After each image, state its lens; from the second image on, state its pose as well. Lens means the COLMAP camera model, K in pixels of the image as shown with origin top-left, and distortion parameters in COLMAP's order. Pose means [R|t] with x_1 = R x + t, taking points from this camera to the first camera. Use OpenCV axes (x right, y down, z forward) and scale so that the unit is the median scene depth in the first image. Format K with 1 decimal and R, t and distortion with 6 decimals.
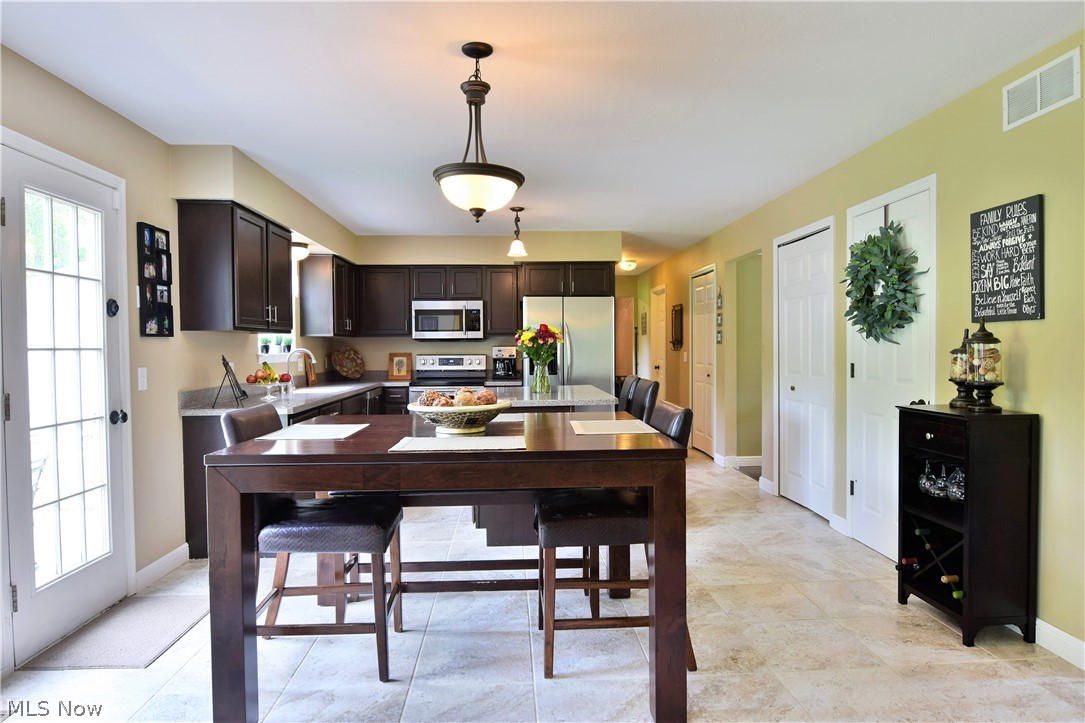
lens RADIAL K [[660.6, 0, 545.6], [0, 660.6, 363.3], [0, 0, 1]] dist [-0.008426, -0.002831]
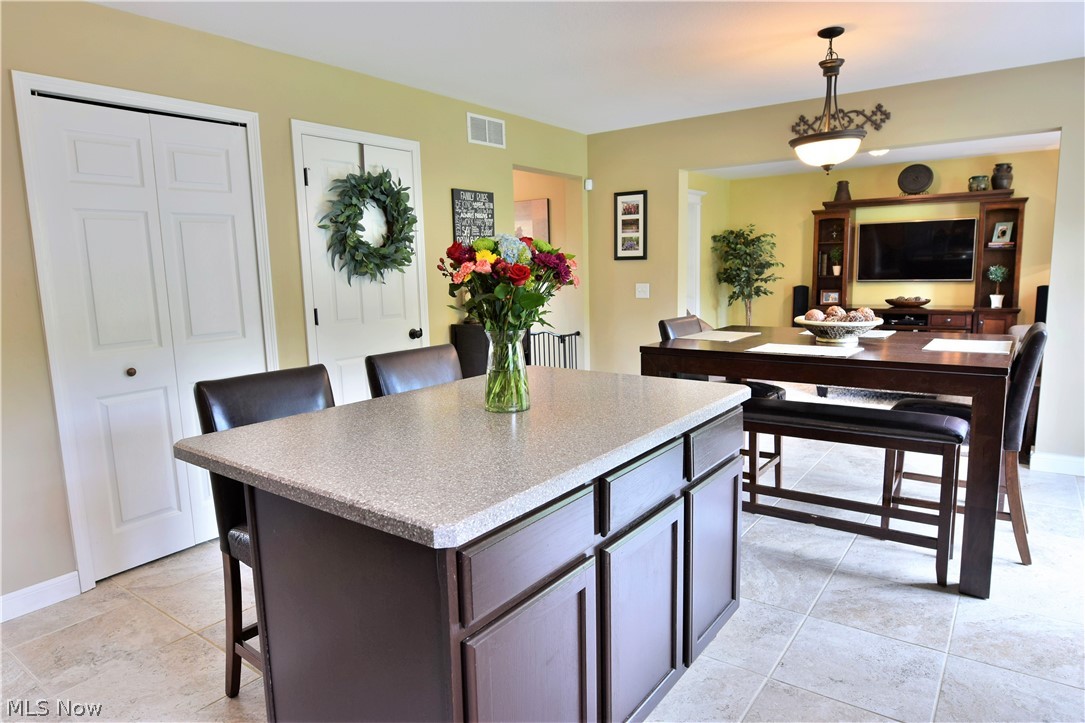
lens RADIAL K [[660.6, 0, 545.6], [0, 660.6, 363.3], [0, 0, 1]] dist [-0.008426, -0.002831]
pose [[-0.771855, -0.065881, 0.632376, -0.442544], [0.046908, 0.986006, 0.159976, -0.074745], [-0.634065, 0.153141, -0.757964, 2.054046]]
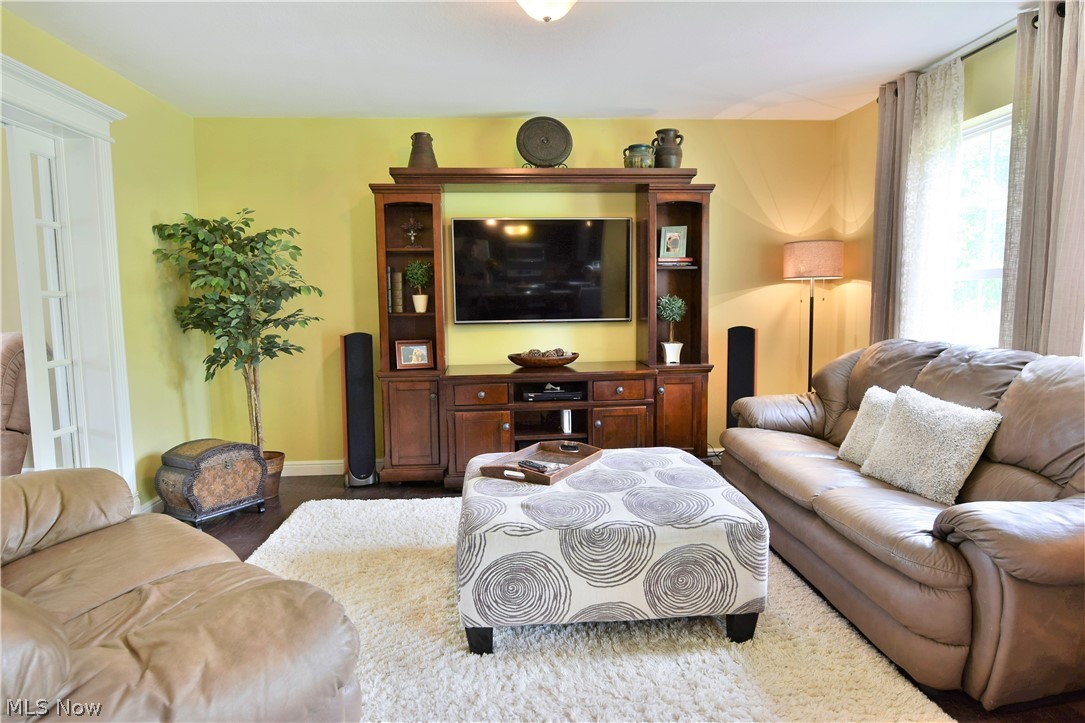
lens RADIAL K [[660.6, 0, 545.6], [0, 660.6, 363.3], [0, 0, 1]] dist [-0.008426, -0.002831]
pose [[-0.999626, 0.023796, -0.013449, -0.249099], [0.022003, 0.992460, 0.120575, -0.048988], [0.016217, 0.120234, -0.992613, 1.567111]]
